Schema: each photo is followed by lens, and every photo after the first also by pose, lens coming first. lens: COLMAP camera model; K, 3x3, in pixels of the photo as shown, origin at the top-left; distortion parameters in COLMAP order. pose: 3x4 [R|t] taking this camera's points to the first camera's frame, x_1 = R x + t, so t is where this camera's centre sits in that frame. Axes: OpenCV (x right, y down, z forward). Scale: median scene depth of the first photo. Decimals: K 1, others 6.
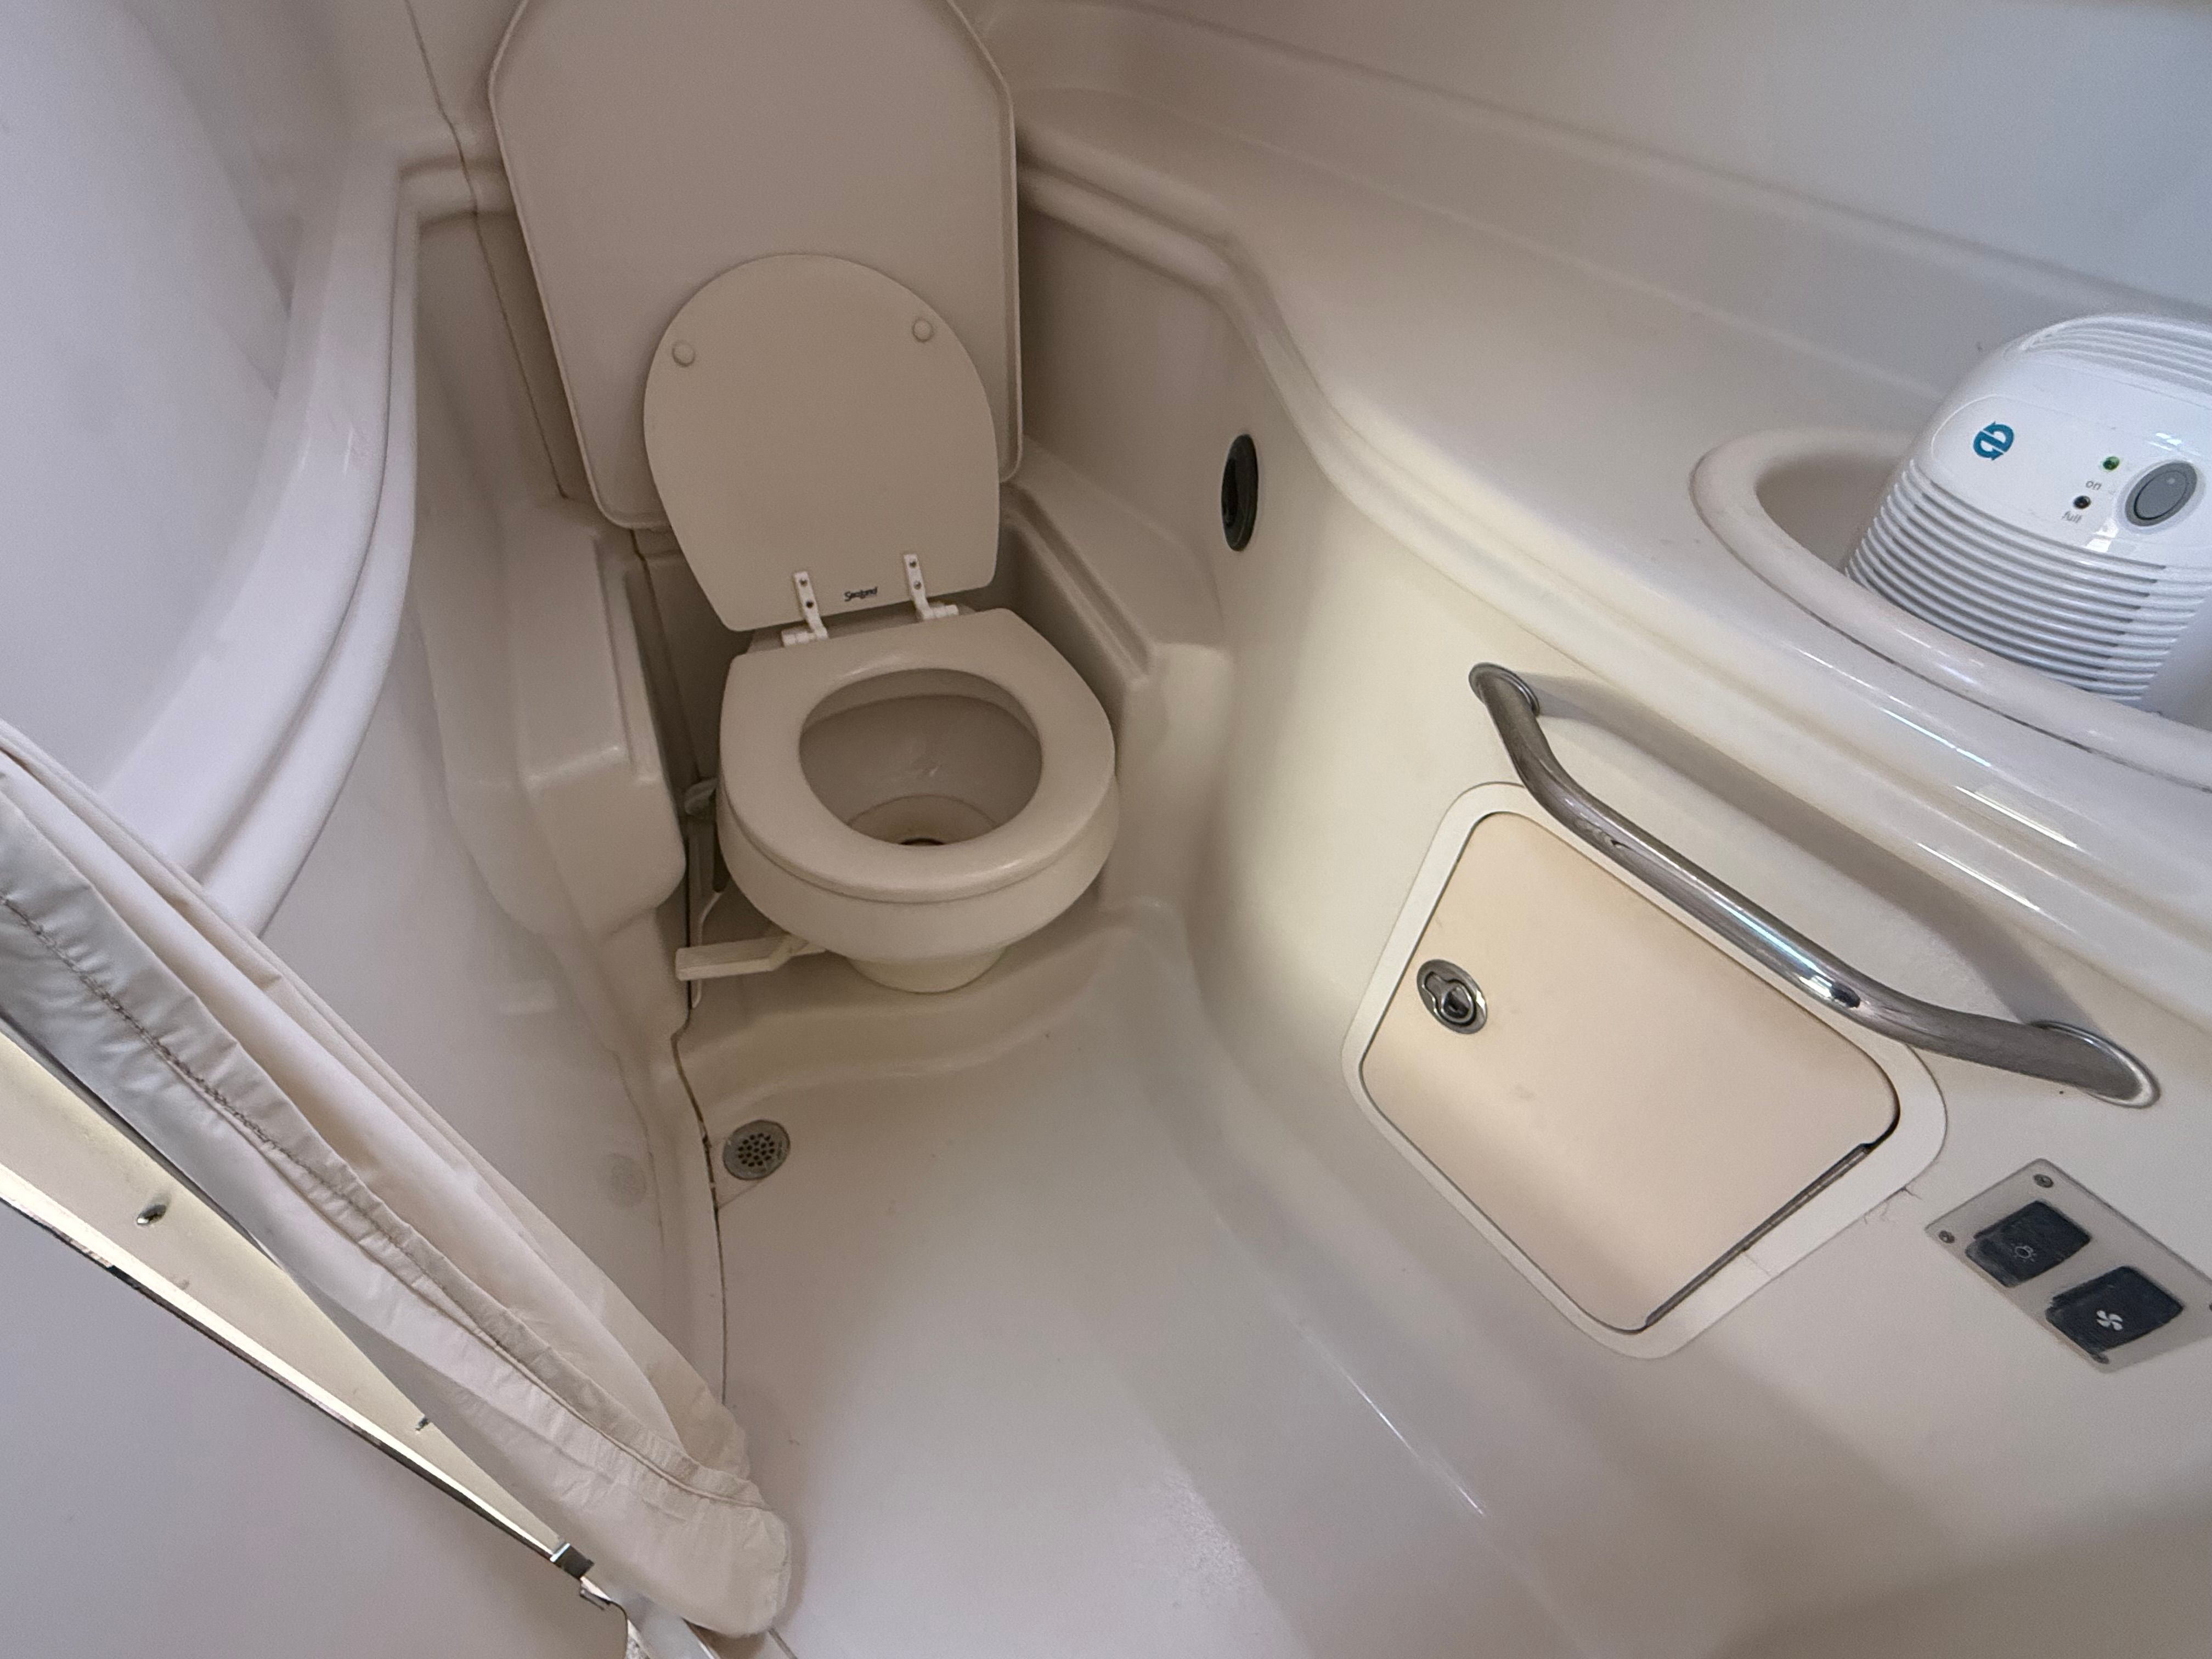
lens RADIAL K [[1028.1, 0, 1100.7], [0, 1028.1, 823.0], [0, 0, 1]] dist [-0.000182, 0.000342]
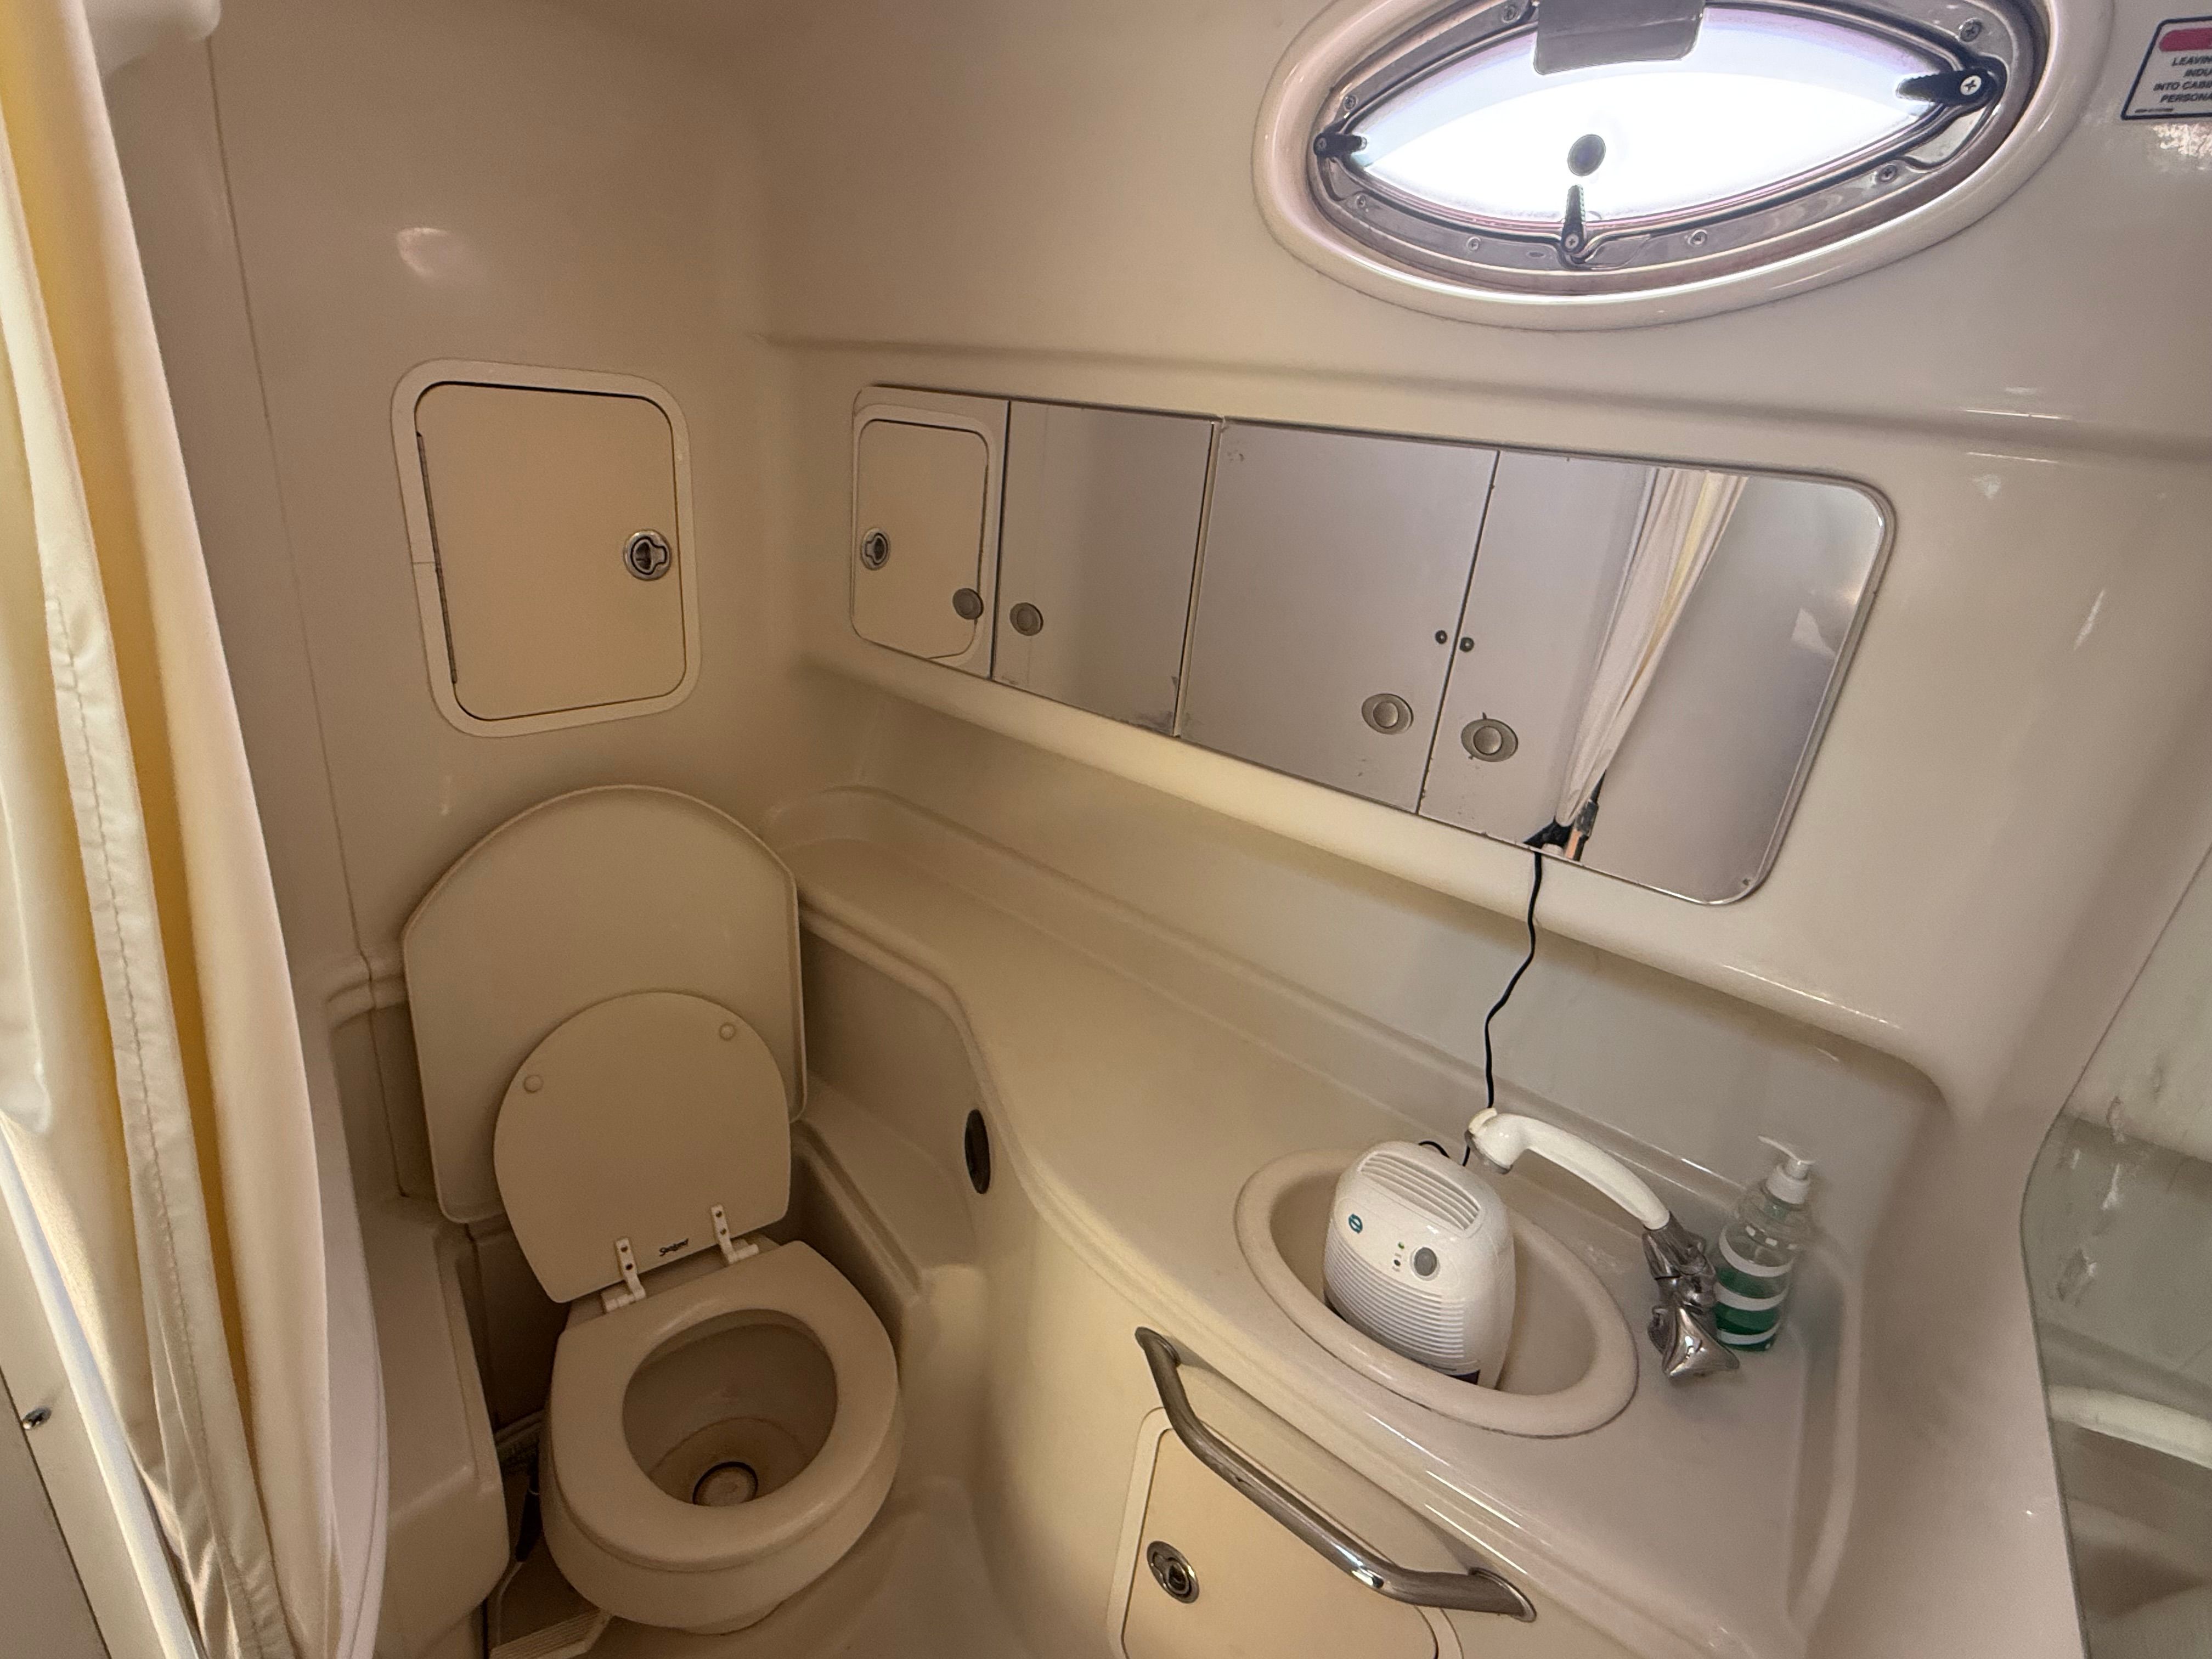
lens RADIAL K [[1028.1, 0, 1100.7], [0, 1028.1, 823.0], [0, 0, 1]] dist [-0.000182, 0.000342]
pose [[0.972027, -0.056993, 0.227850, 0.007135], [0.139035, 0.921500, -0.362638, -0.186362], [-0.189296, 0.384173, 0.903647, -0.398298]]
